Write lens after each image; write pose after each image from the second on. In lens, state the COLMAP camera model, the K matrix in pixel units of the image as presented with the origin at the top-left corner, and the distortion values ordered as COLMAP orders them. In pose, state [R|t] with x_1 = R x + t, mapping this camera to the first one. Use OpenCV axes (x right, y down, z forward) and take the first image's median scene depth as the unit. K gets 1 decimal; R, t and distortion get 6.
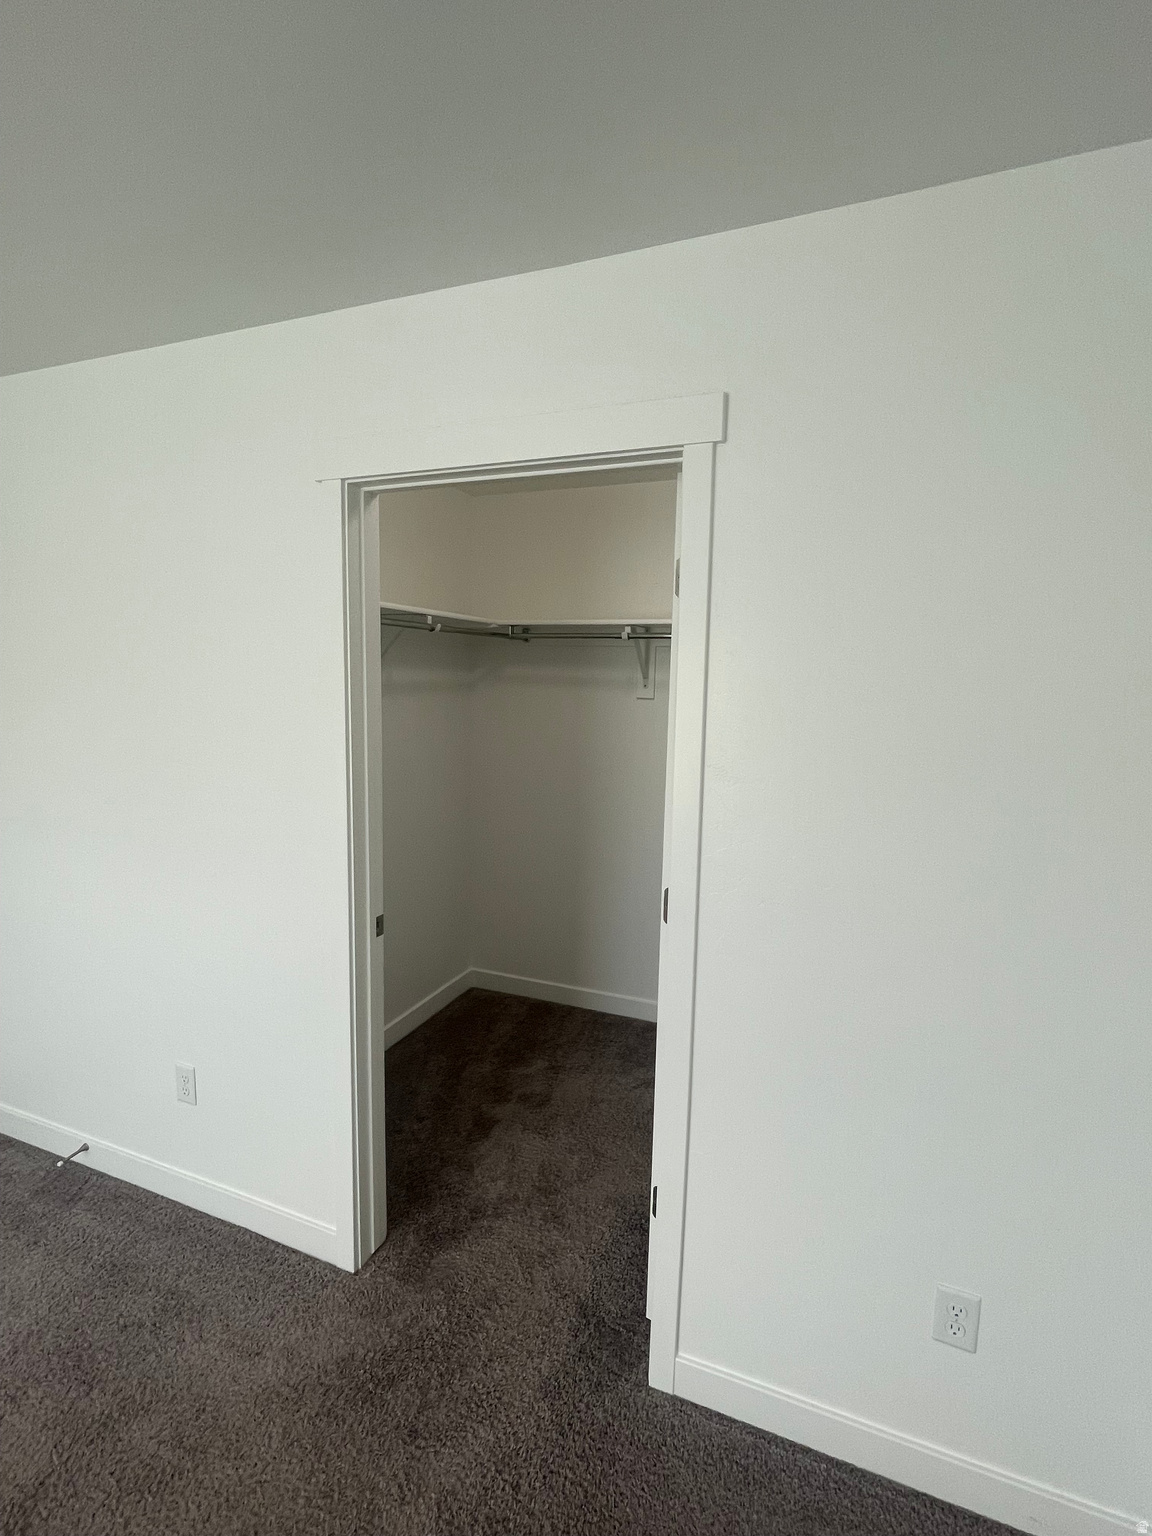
lens RADIAL K [[741.4, 0, 574.2], [0, 741.4, 767.5], [0, 0, 1]] dist [0.000663, 0.000834]
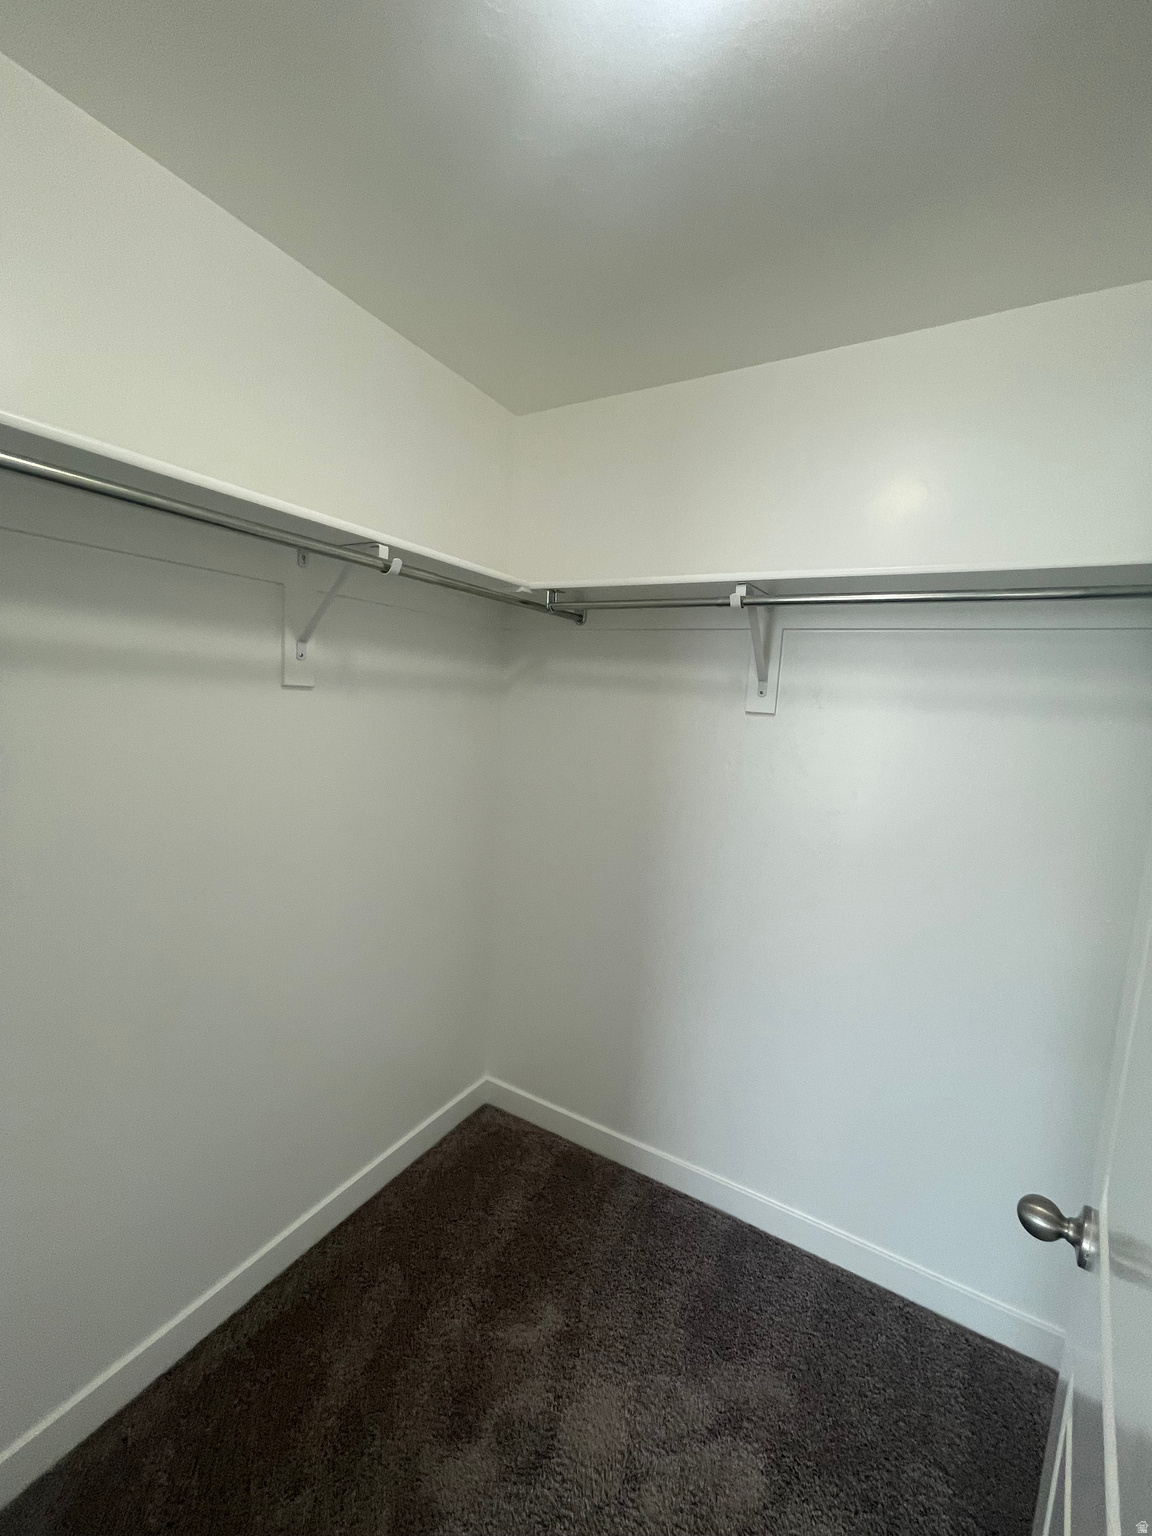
lens RADIAL K [[622.8, 0, 579.4], [0, 622.8, 768.0], [0, 0, 1]] dist [0.001332, -0.000007]
pose [[0.989577, 0.053536, -0.133680, 0.018940], [-0.055180, 0.998439, -0.008616, -0.035200], [0.133010, 0.015903, 0.990987, 0.475871]]
